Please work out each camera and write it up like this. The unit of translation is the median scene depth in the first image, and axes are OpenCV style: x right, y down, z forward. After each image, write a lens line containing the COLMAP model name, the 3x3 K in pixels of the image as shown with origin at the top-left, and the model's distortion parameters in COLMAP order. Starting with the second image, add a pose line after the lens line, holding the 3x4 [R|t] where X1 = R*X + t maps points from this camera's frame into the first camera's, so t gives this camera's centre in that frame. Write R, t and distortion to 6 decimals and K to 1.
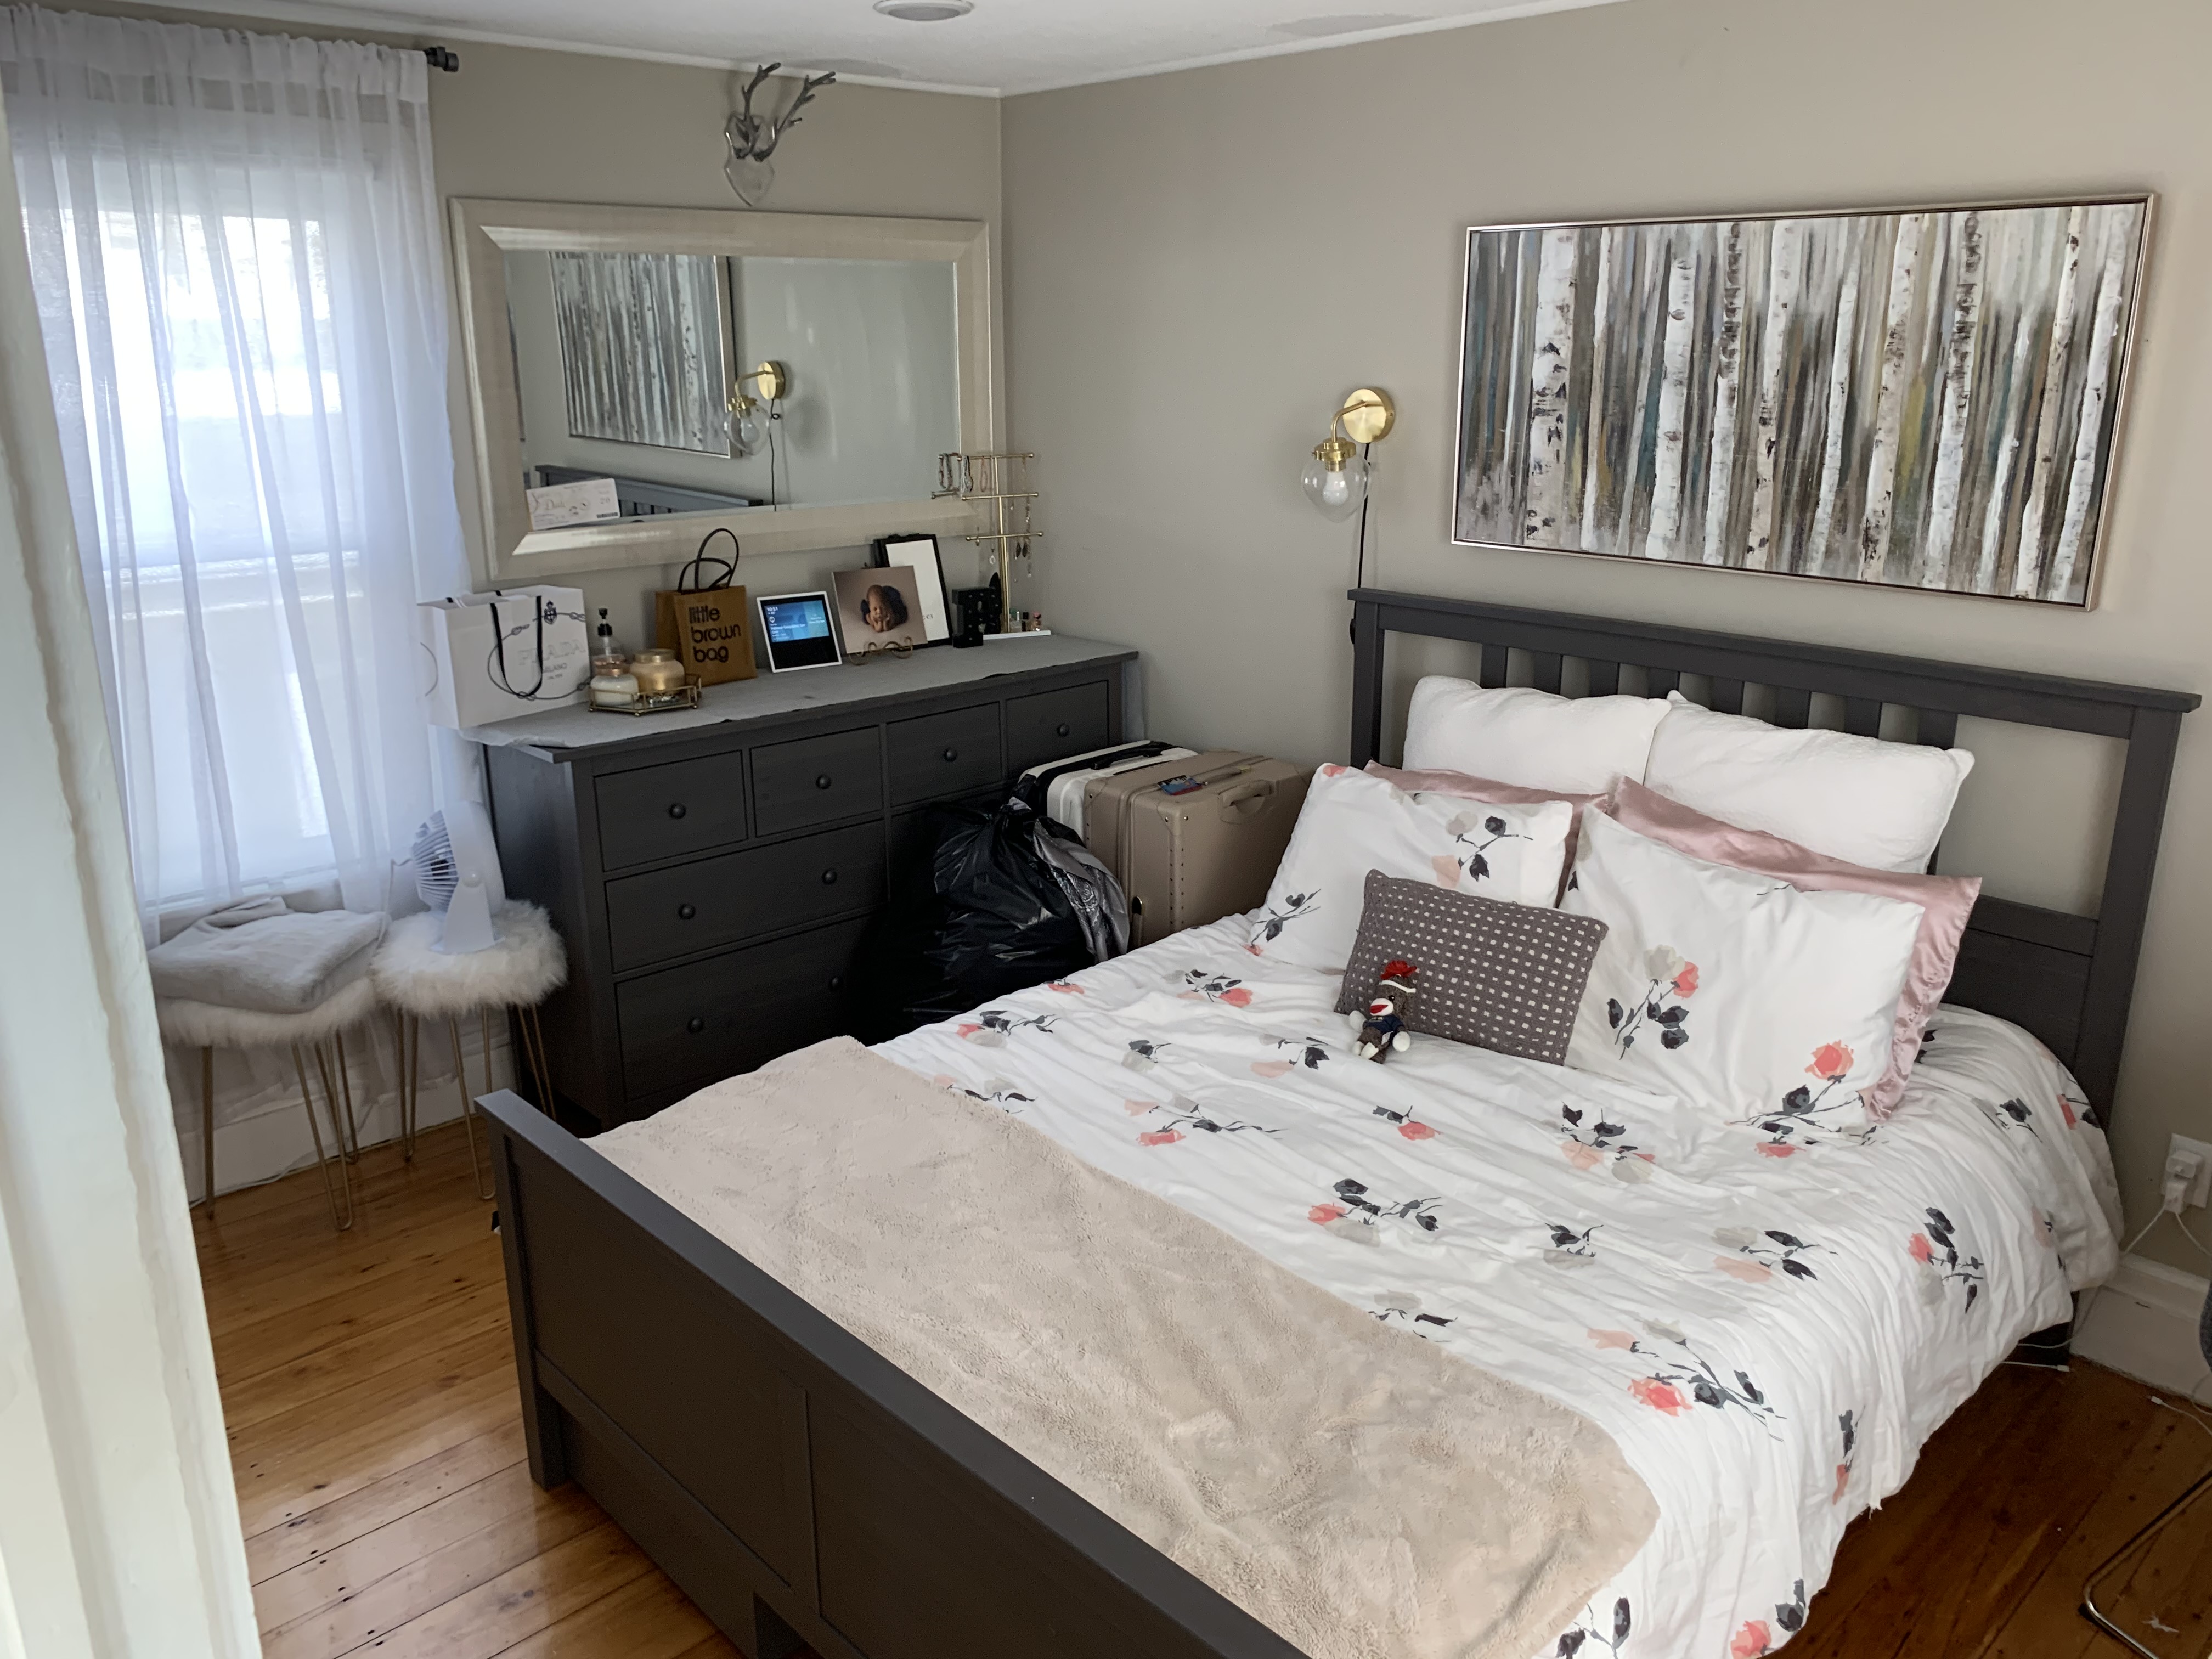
lens RADIAL K [[1687.1, 0, 1095.1], [0, 1687.1, 830.0], [0, 0, 1]] dist [-0.002997, -0.010494]
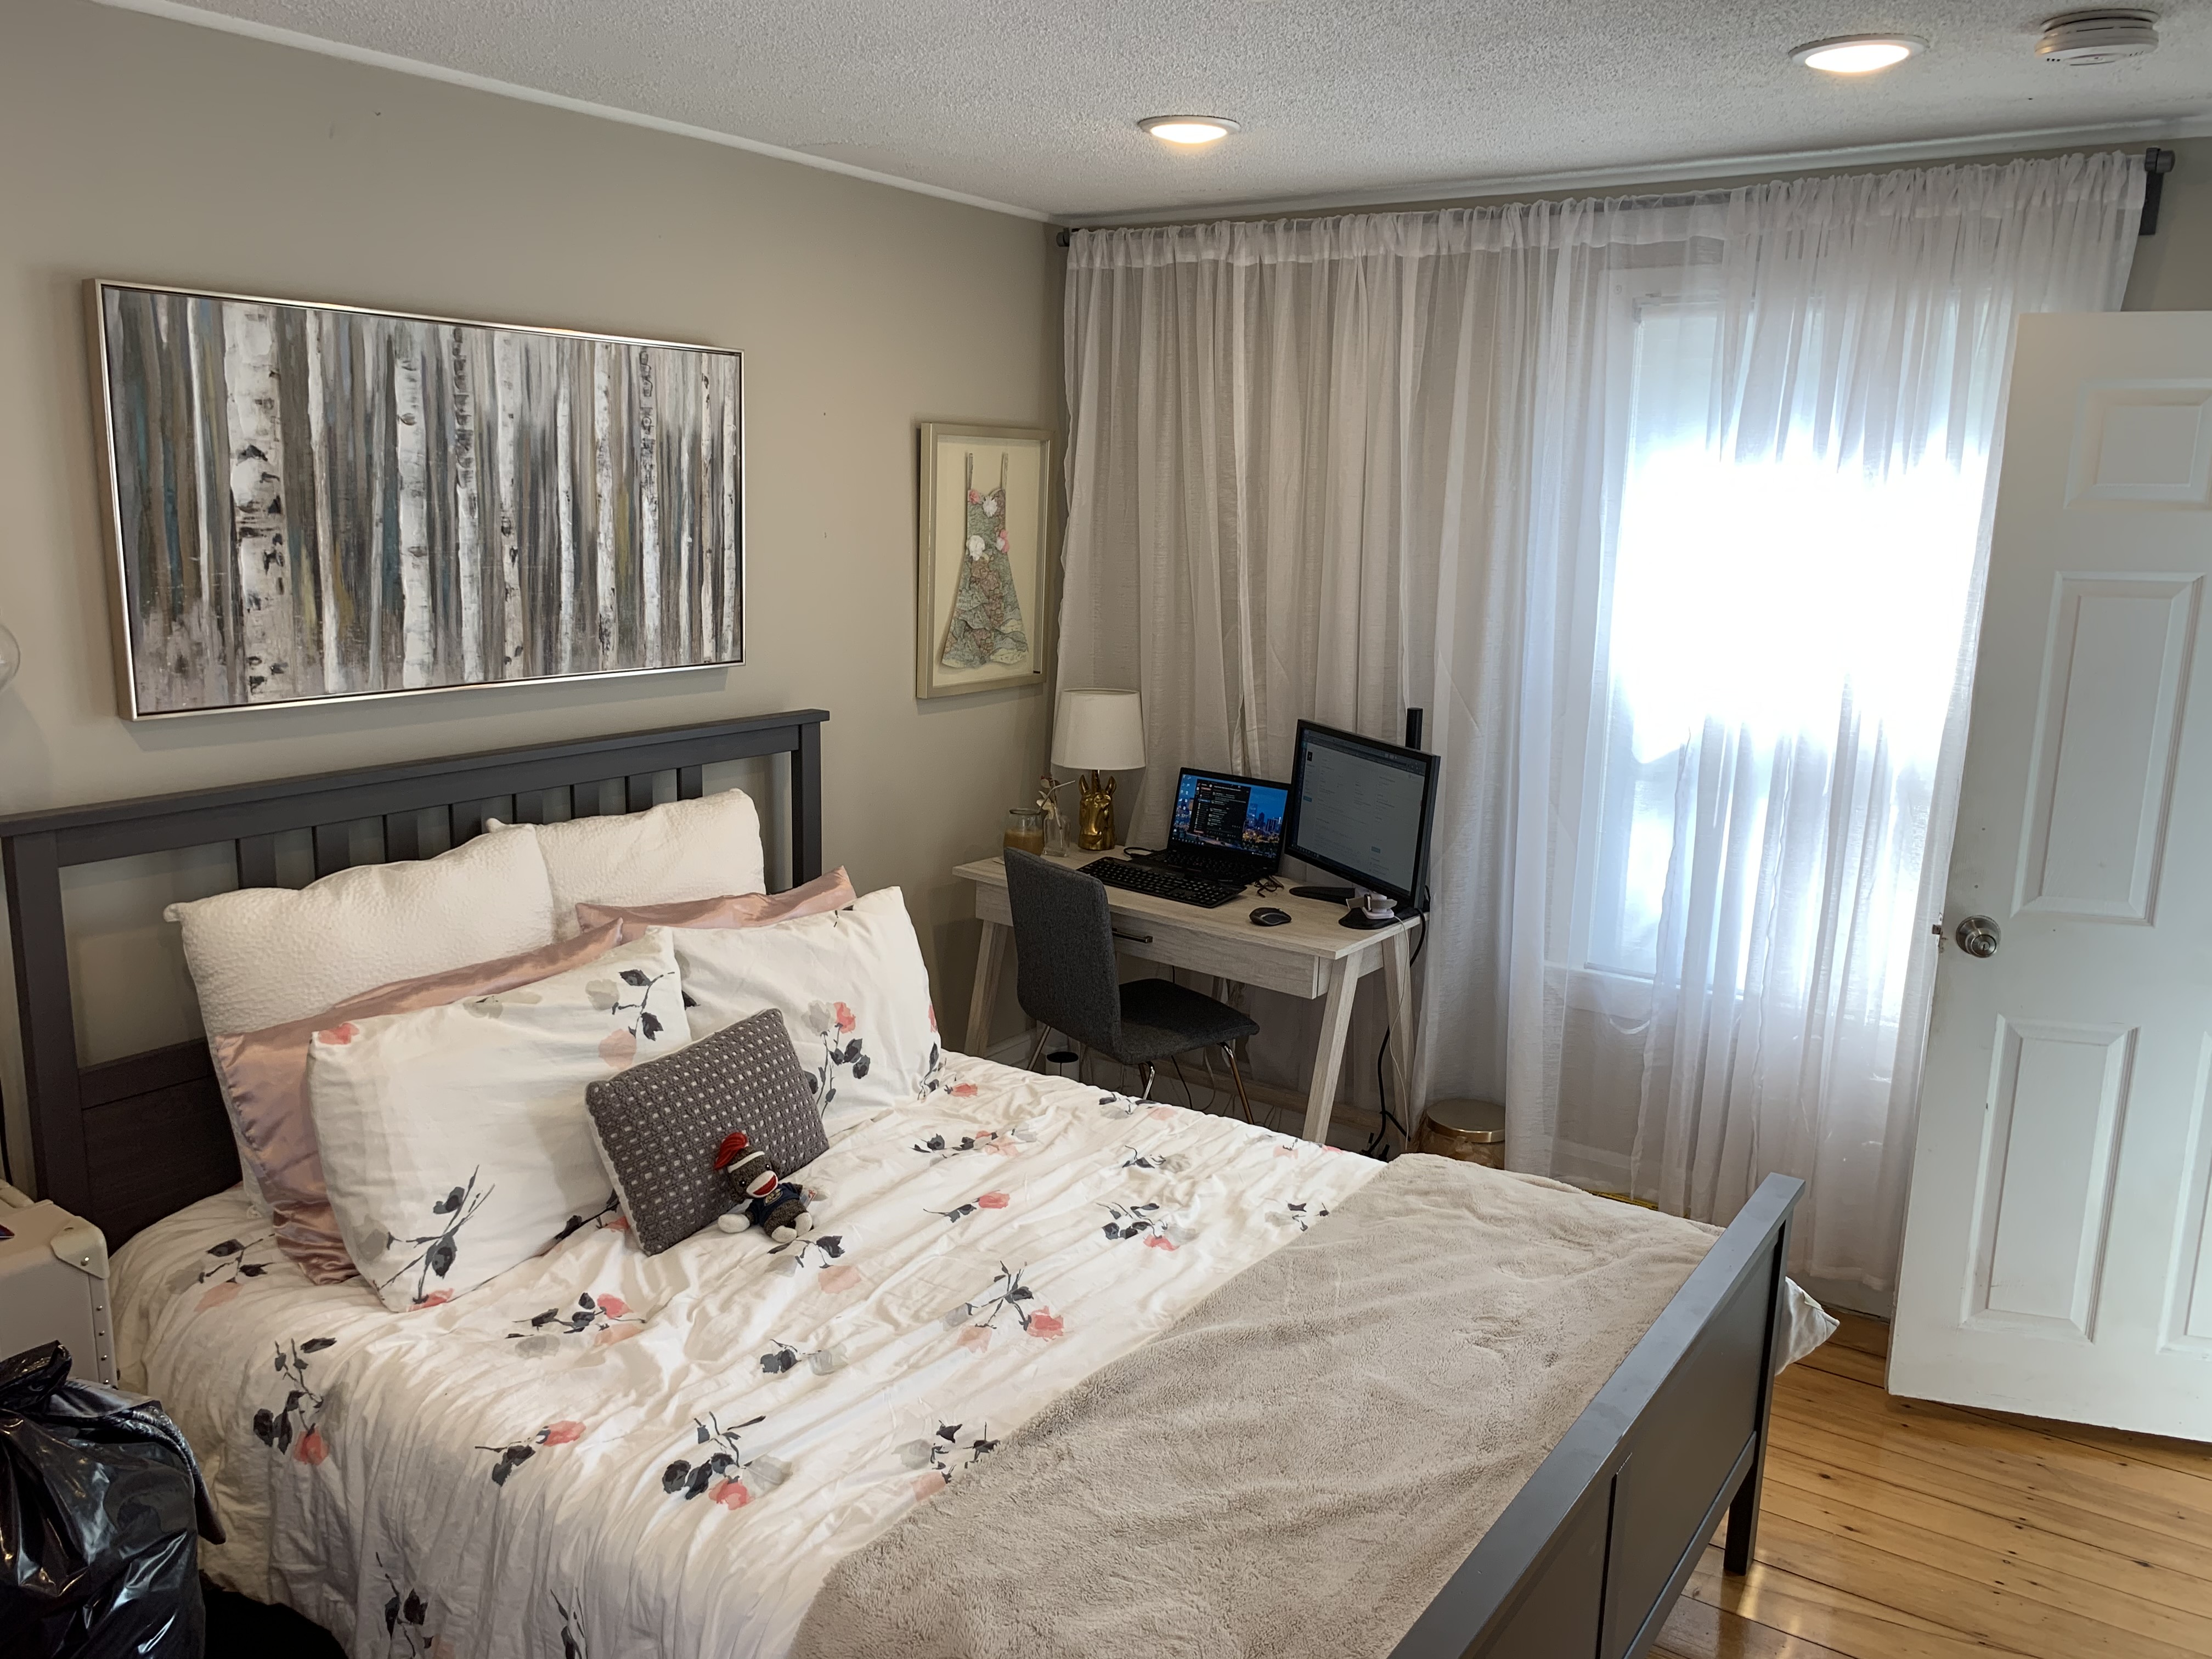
lens RADIAL K [[1687.1, 0, 1090.9], [0, 1687.1, 819.5], [0, 0, 1]] dist [-0.002997, -0.010494]
pose [[-0.221197, -0.186702, 0.957191, -0.640977], [0.257526, 0.935482, 0.241979, -0.229667], [-0.940613, 0.300026, -0.158845, 0.865122]]
